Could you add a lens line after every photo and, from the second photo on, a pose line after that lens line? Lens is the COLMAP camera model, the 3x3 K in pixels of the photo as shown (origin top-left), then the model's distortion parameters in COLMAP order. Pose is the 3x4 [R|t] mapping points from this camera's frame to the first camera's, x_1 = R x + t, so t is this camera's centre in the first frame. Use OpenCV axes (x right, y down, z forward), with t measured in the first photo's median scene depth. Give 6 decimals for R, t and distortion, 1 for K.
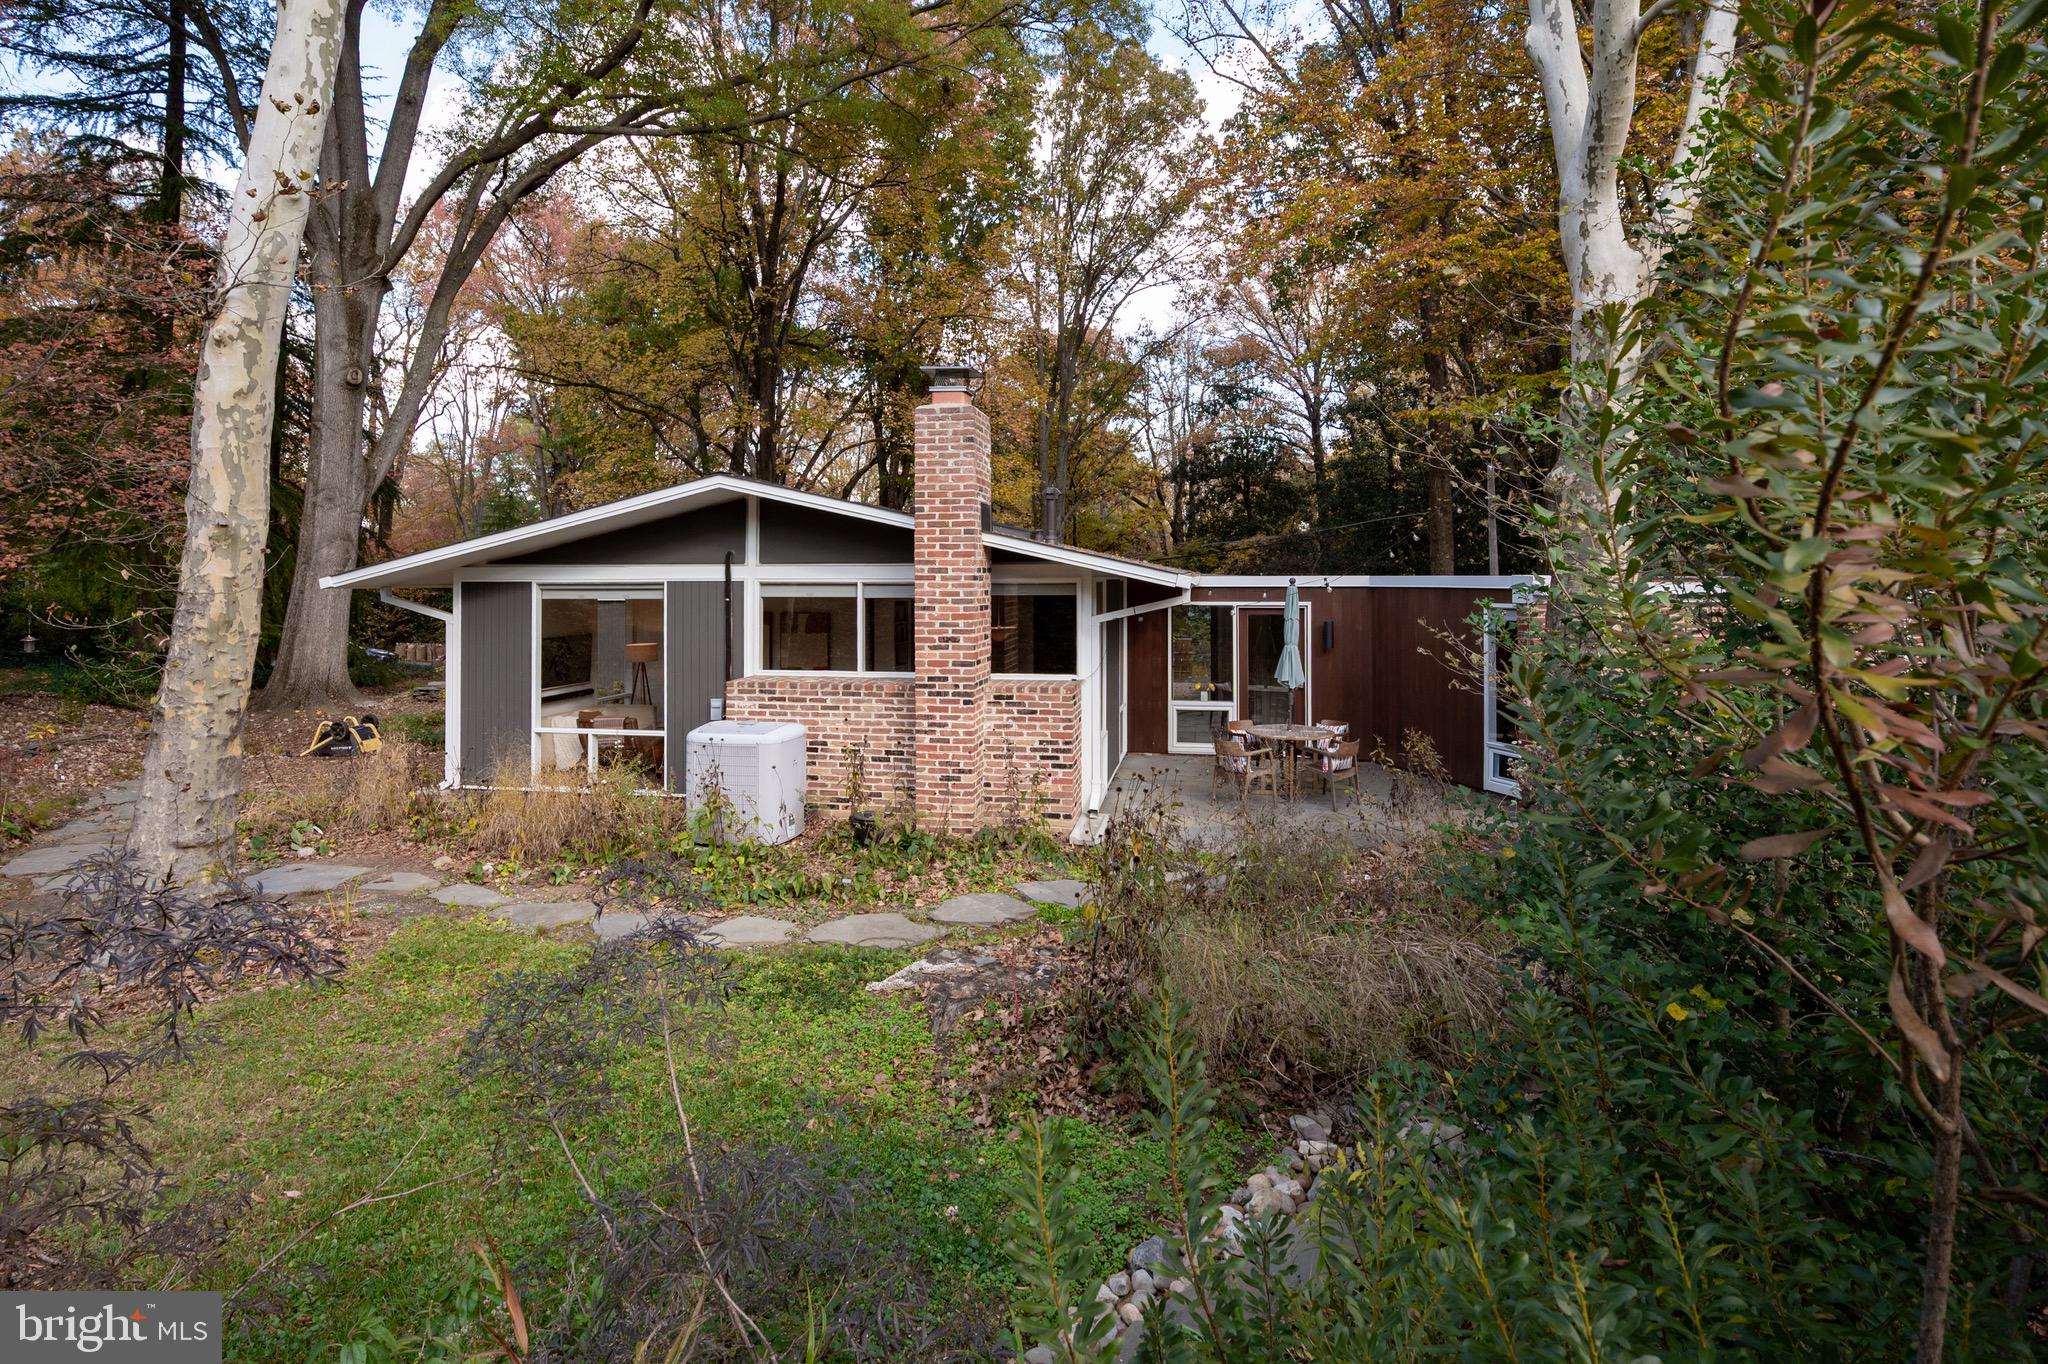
lens RADIAL K [[999.1, 0, 987.4], [0, 999.1, 570.2], [0, 0, 1]] dist [-0.003512, -0.000514]
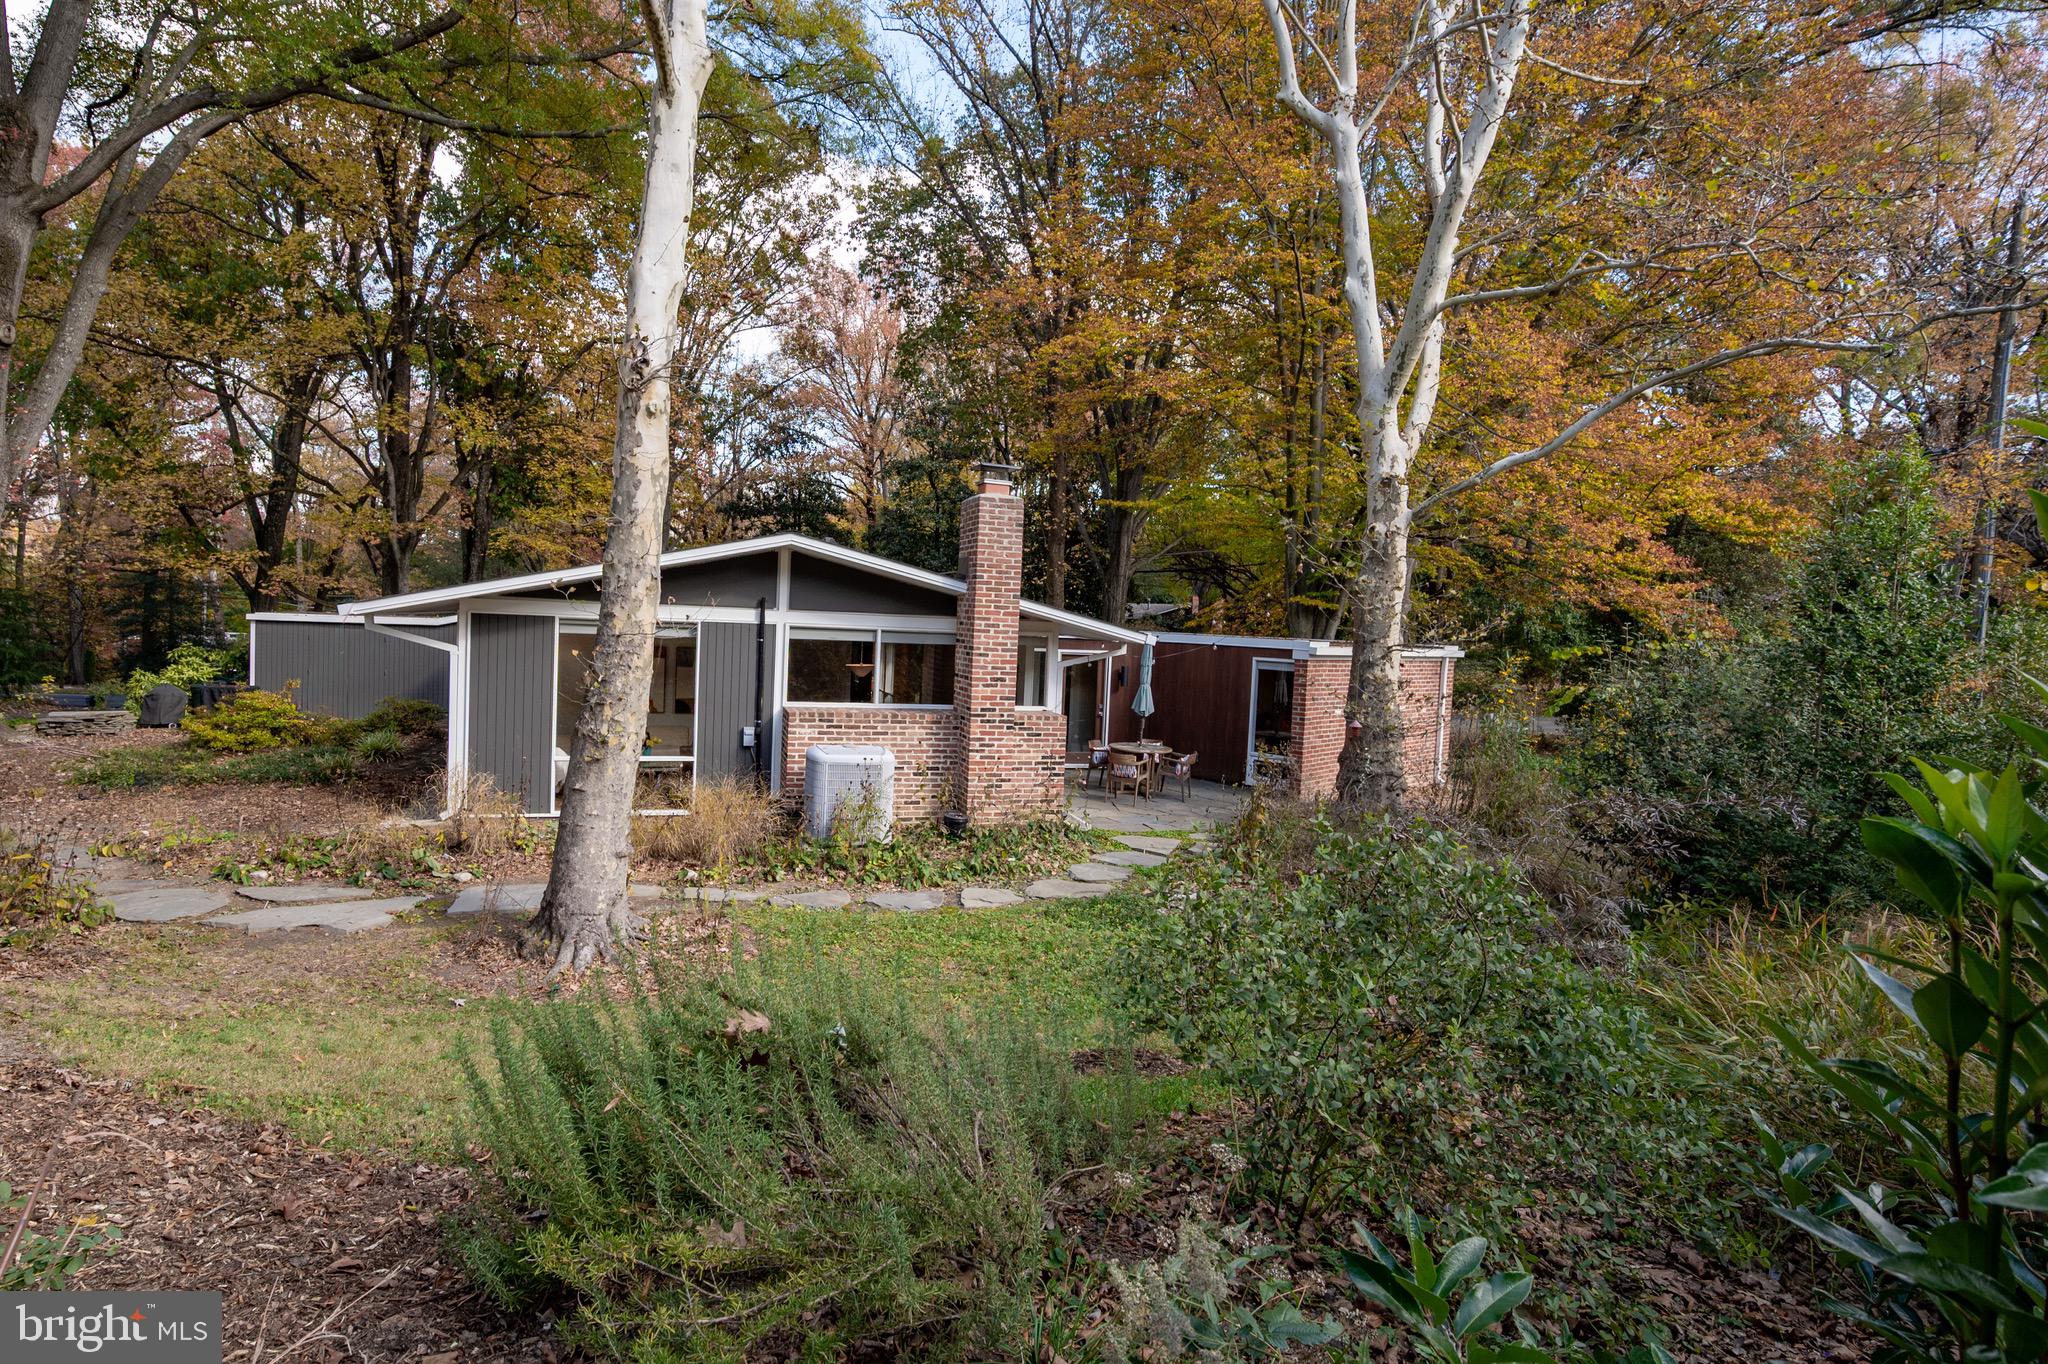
lens RADIAL K [[1004.4, 0, 909.1], [0, 1004.4, 651.8], [0, 0, 1]] dist [0.000744, -0.000249]
pose [[0.902248, 0.023724, 0.430564, -0.599335], [-0.046558, 0.998008, 0.042572, -0.013618], [-0.428696, -0.058457, 0.901556, -0.100795]]
